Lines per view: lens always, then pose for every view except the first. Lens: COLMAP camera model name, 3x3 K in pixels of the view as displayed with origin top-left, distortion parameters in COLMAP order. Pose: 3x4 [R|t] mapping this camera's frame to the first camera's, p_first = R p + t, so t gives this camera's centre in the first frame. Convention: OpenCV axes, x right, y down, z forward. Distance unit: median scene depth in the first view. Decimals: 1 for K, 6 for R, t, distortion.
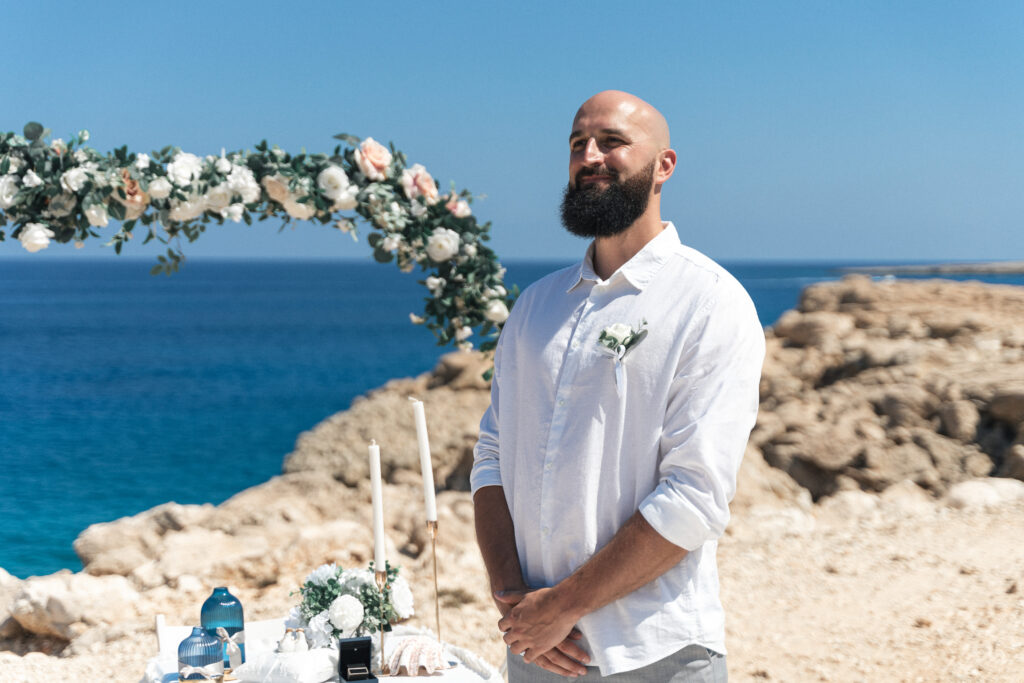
lens RADIAL K [[1697.9, 0, 497.8], [0, 1697.9, 333.0], [0, 0, 1]] dist [-0.011000, 0.000000]
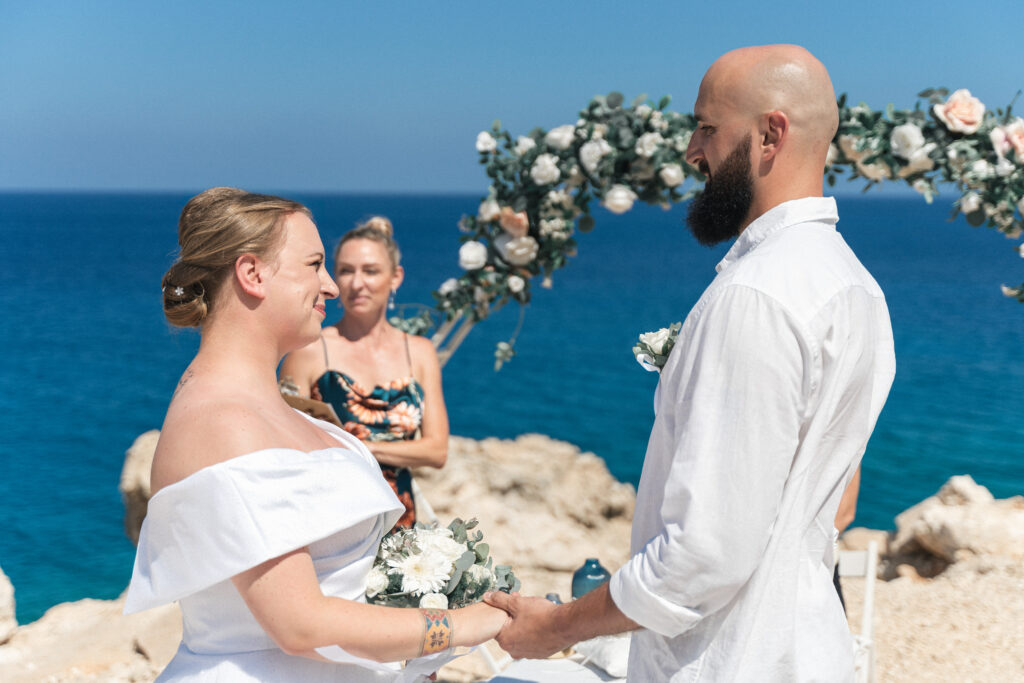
lens RADIAL K [[1455.4, 0, 509.1], [0, 1455.4, 319.3], [0, 0, 1]] dist [-0.031120, 0.000000]
pose [[0.748676, 0.056465, -0.660528, 0.159812], [-0.030972, 0.998257, 0.050231, -0.013963], [0.662213, -0.017149, 0.749120, 0.150470]]
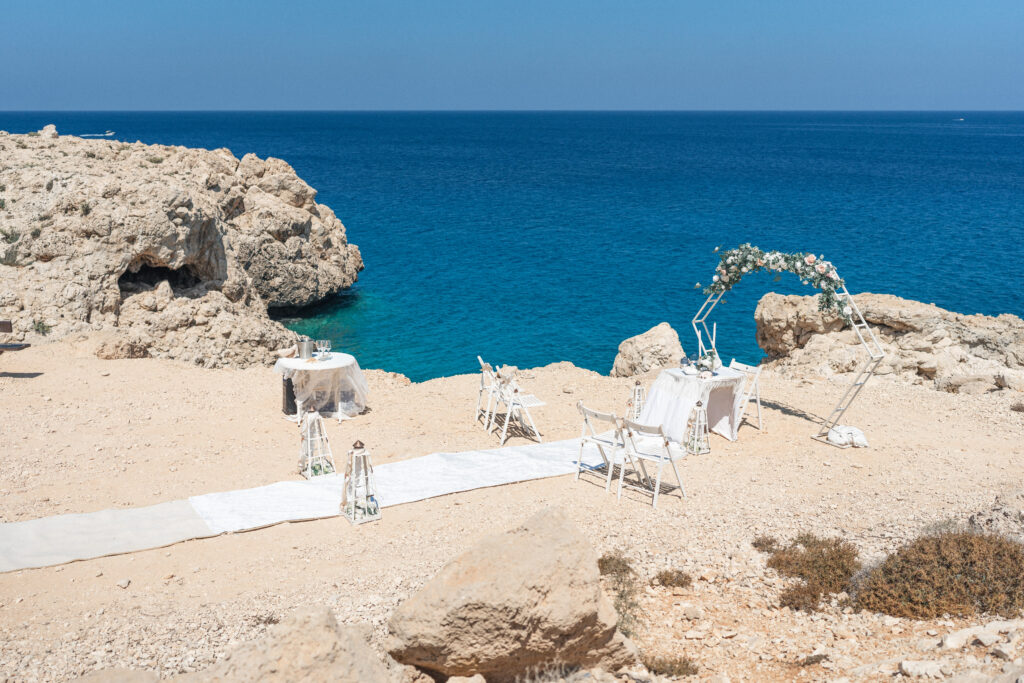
lens RADIAL K [[991.9, 0, 512.8], [0, 991.9, 341.2], [0, 0, 1]] dist [0.013748, 0.000000]
pose [[0.258154, 0.220679, -0.940562, 1.127855], [-0.041463, 0.975196, 0.217425, -0.228086], [0.965214, -0.017131, 0.260901, -0.134325]]
